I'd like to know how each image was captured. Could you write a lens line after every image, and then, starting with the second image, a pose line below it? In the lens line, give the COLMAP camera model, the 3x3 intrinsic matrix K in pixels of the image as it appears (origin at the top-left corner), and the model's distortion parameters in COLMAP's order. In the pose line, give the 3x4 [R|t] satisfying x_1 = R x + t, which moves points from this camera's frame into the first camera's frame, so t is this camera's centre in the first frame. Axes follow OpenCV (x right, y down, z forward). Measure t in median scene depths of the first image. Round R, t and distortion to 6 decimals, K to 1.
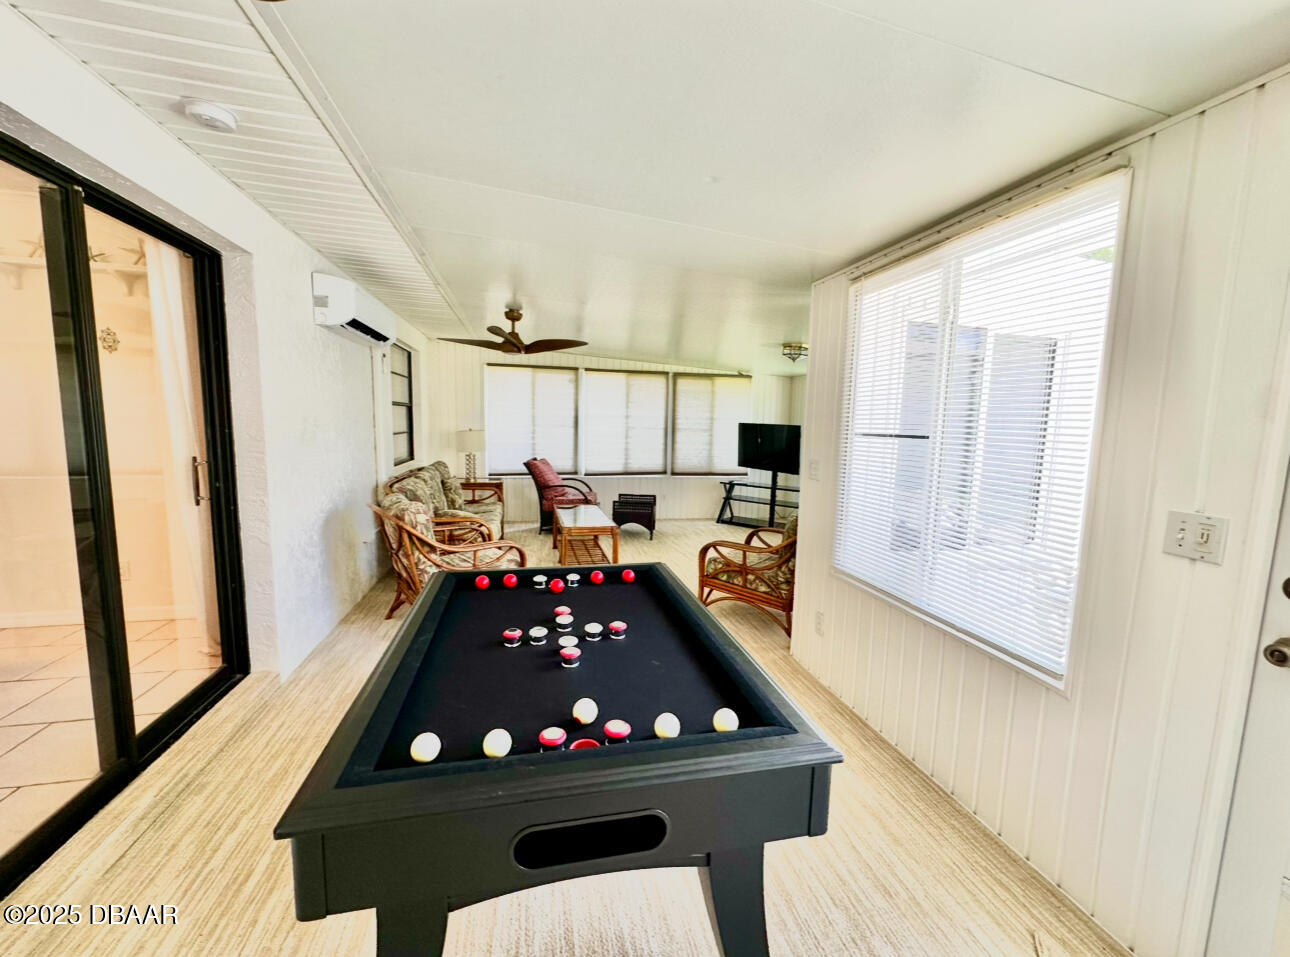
lens RADIAL K [[511.7, 0, 647.7], [0, 511.7, 479.4], [0, 0, 1]] dist [-0.000645, 0.000141]
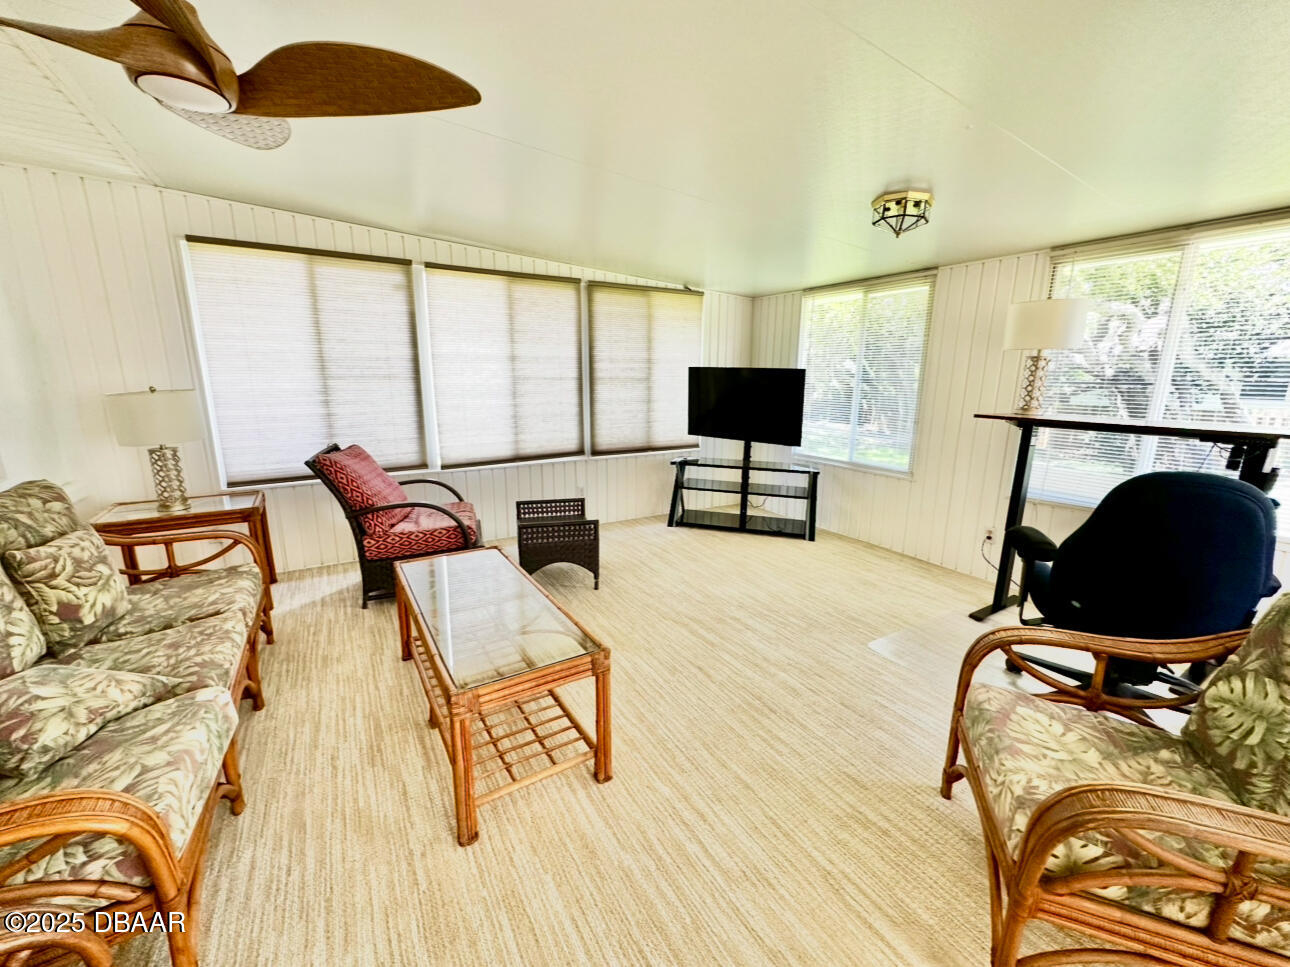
lens RADIAL K [[511.7, 0, 642.0], [0, 511.7, 482.9], [0, 0, 1]] dist [-0.000645, 0.000141]
pose [[0.949734, -0.080307, 0.302581, -0.085346], [0.047918, 0.992439, 0.112996, -0.043173], [-0.309368, -0.092817, 0.946402, 0.409926]]
